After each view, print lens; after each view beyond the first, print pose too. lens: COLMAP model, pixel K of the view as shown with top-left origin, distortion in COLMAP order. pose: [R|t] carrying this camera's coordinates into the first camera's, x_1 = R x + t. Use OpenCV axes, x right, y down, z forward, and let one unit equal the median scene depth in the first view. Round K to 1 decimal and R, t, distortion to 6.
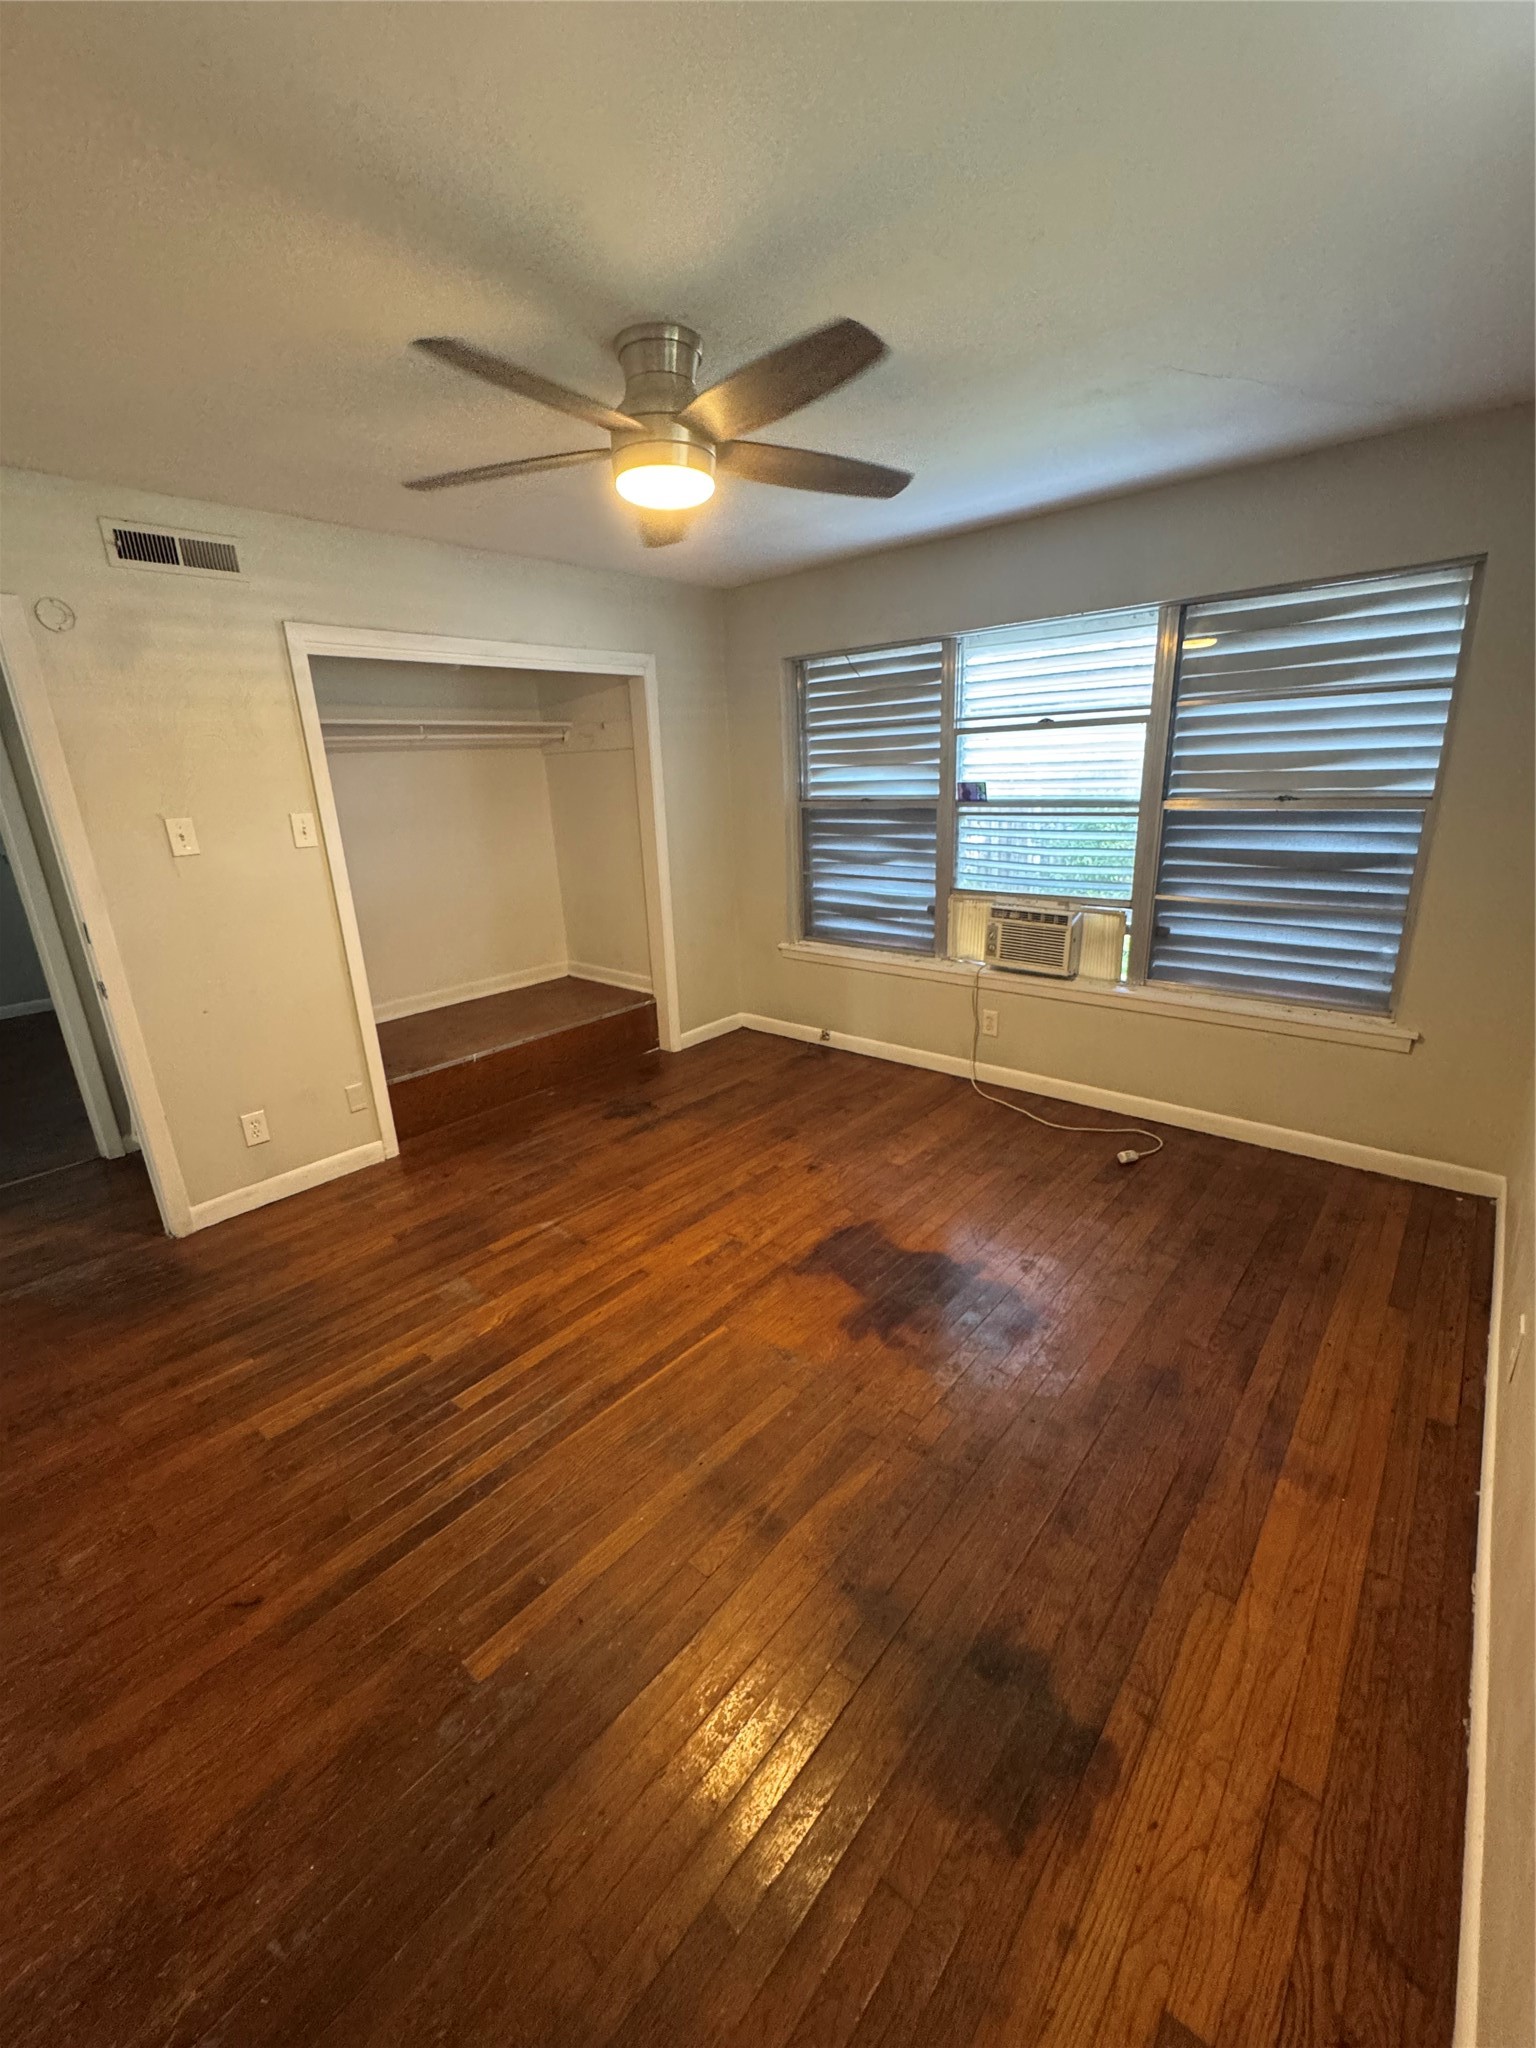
lens RADIAL K [[821.3, 0, 775.7], [0, 821.3, 1024.7], [0, 0, 1]] dist [-0.007205, -0.000637]
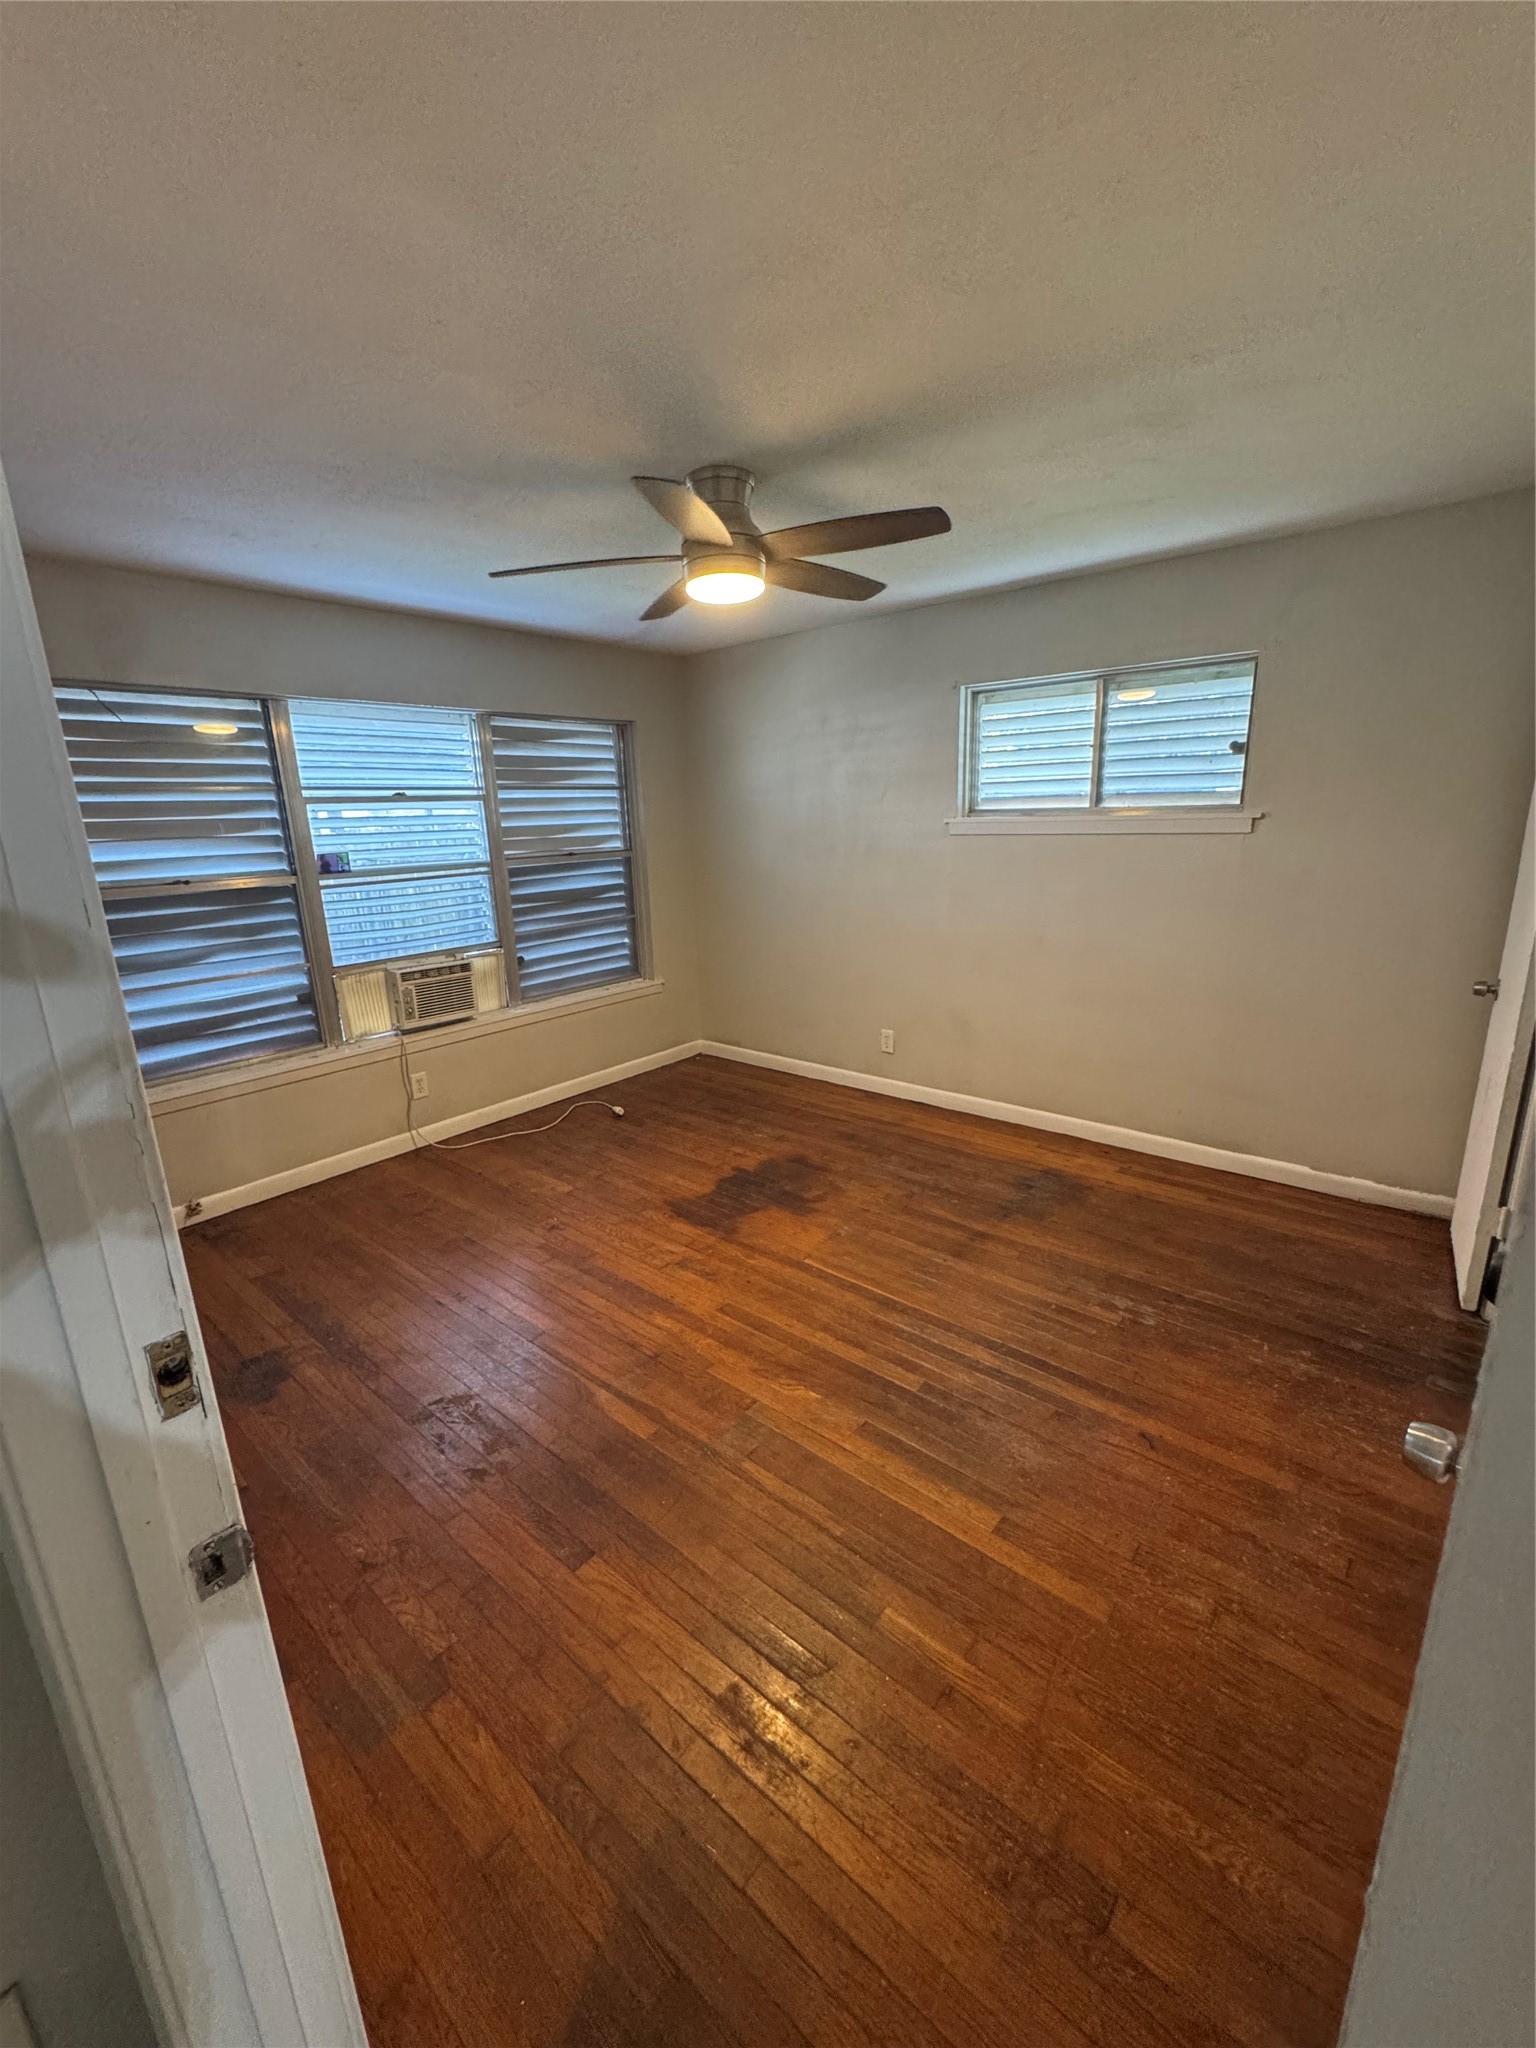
lens RADIAL K [[821.3, 0, 757.5], [0, 821.3, 1028.1], [0, 0, 1]] dist [-0.007205, -0.000637]
pose [[-0.000799, -0.215146, 0.976582, -0.888139], [0.331062, 0.921454, 0.203272, -0.168430], [-0.943608, 0.323472, 0.070490, 0.648661]]
